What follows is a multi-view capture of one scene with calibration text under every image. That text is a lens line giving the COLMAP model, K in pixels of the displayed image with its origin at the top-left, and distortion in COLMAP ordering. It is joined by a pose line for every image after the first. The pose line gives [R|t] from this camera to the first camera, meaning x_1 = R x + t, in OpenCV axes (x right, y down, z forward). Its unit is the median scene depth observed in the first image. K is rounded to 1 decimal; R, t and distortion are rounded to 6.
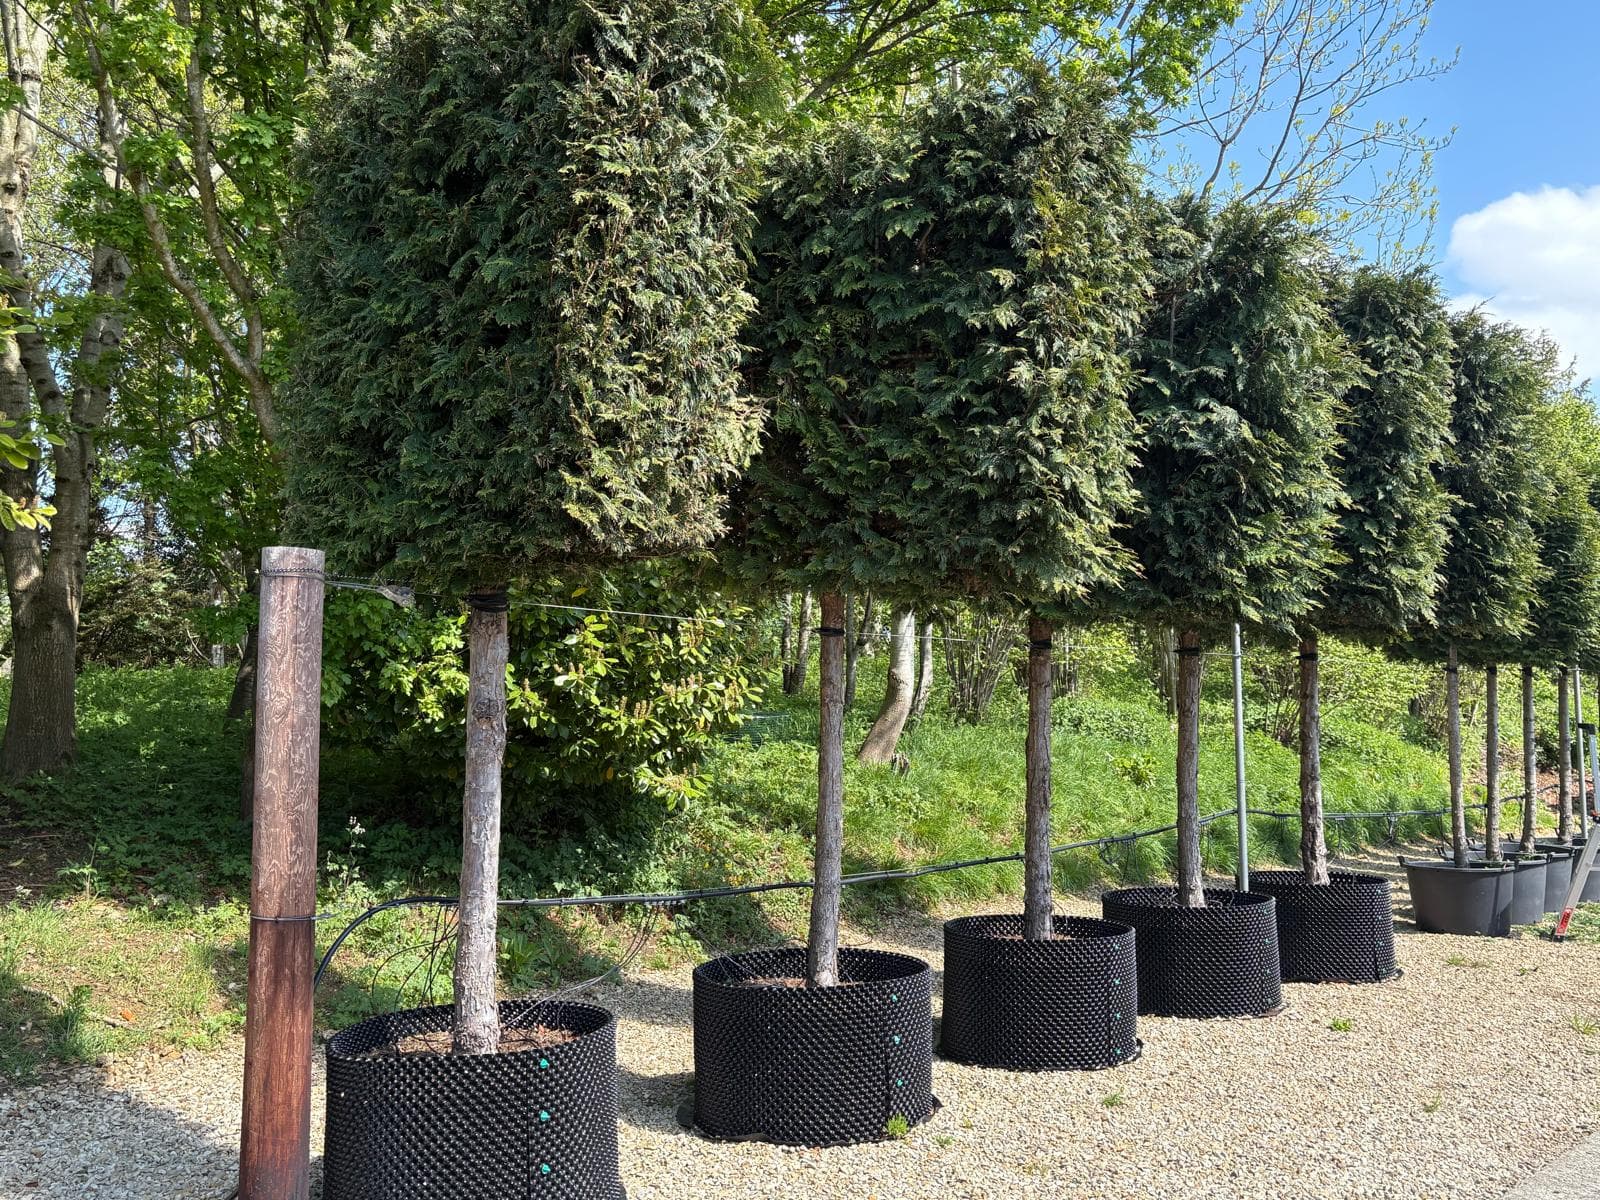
lens RADIAL K [[1372.5, 0, 798.8], [0, 1372.5, 604.0], [0, 0, 1]] dist [0.010277, 0.009608]
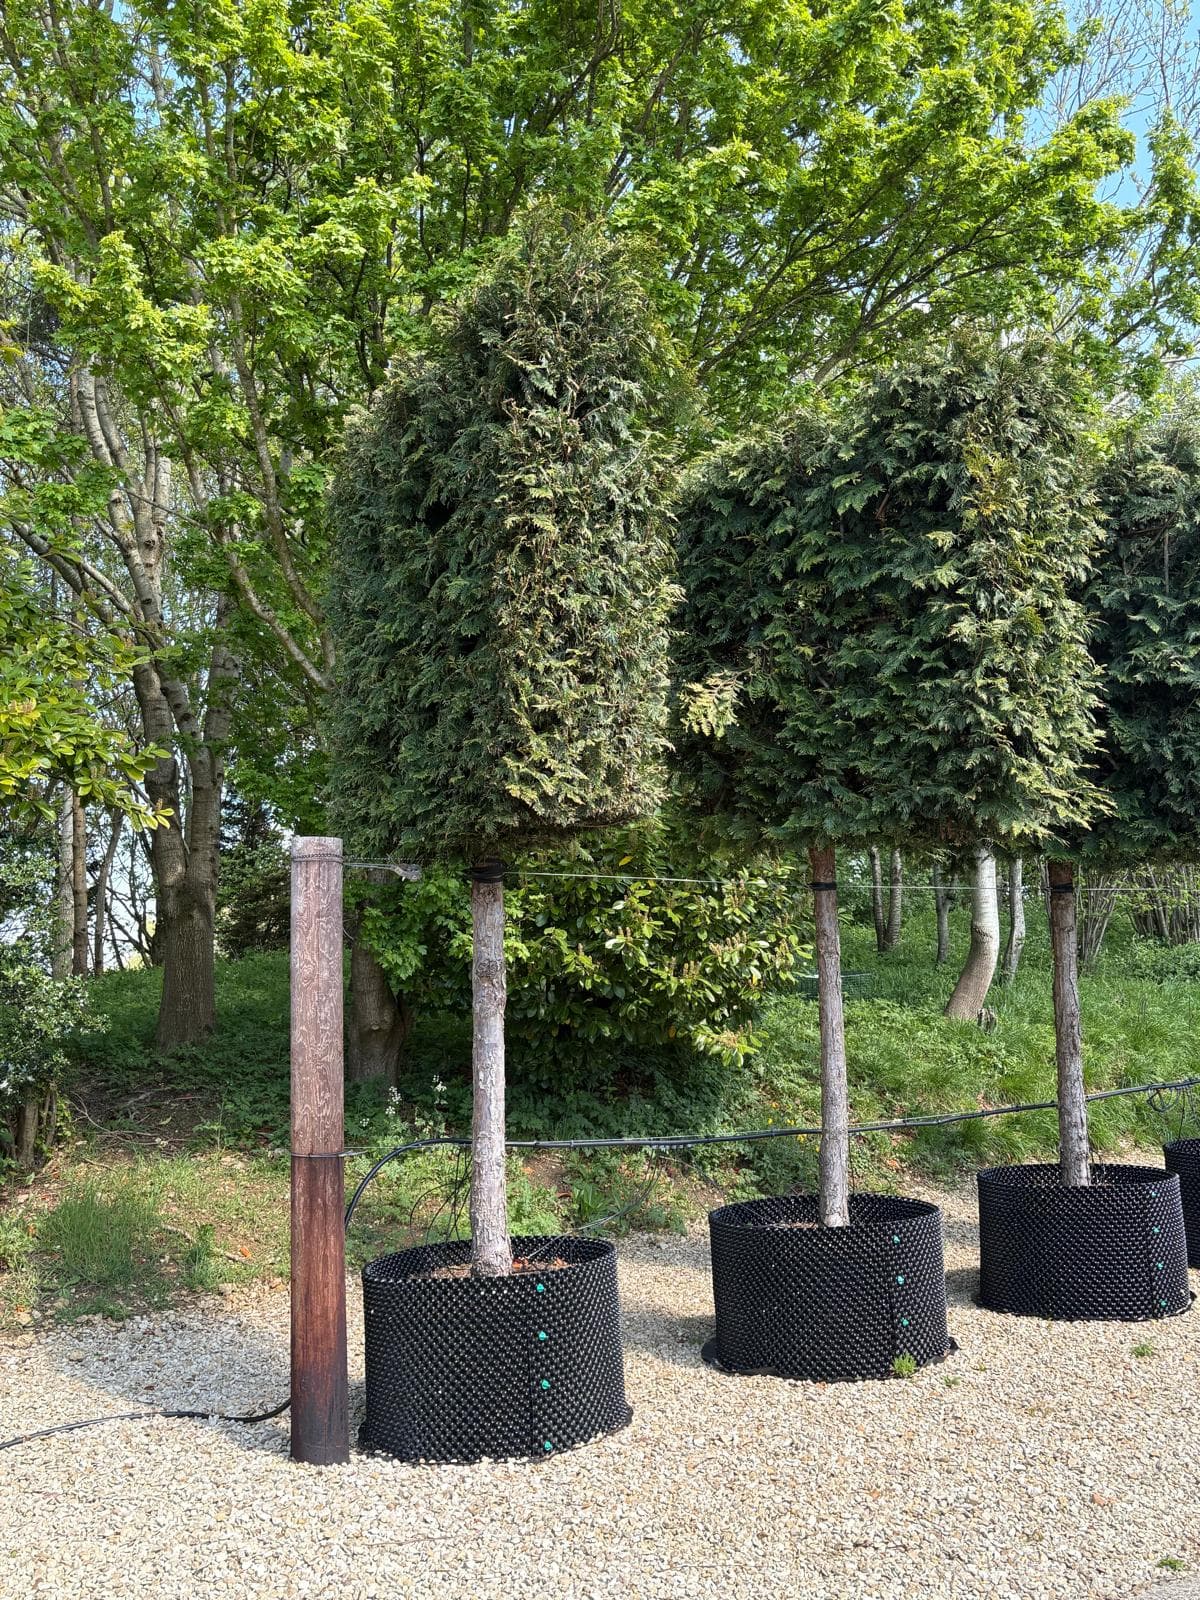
lens RADIAL K [[1372.5, 0, 600.0], [0, 1372.5, 800.0], [0, 0, 1]] dist [0.010277, 0.009608]
pose [[0.968696, -0.065857, -0.239353, 0.126981], [0.053780, 0.996945, -0.056650, 0.005911], [0.242353, 0.042004, 0.969278, -0.067750]]
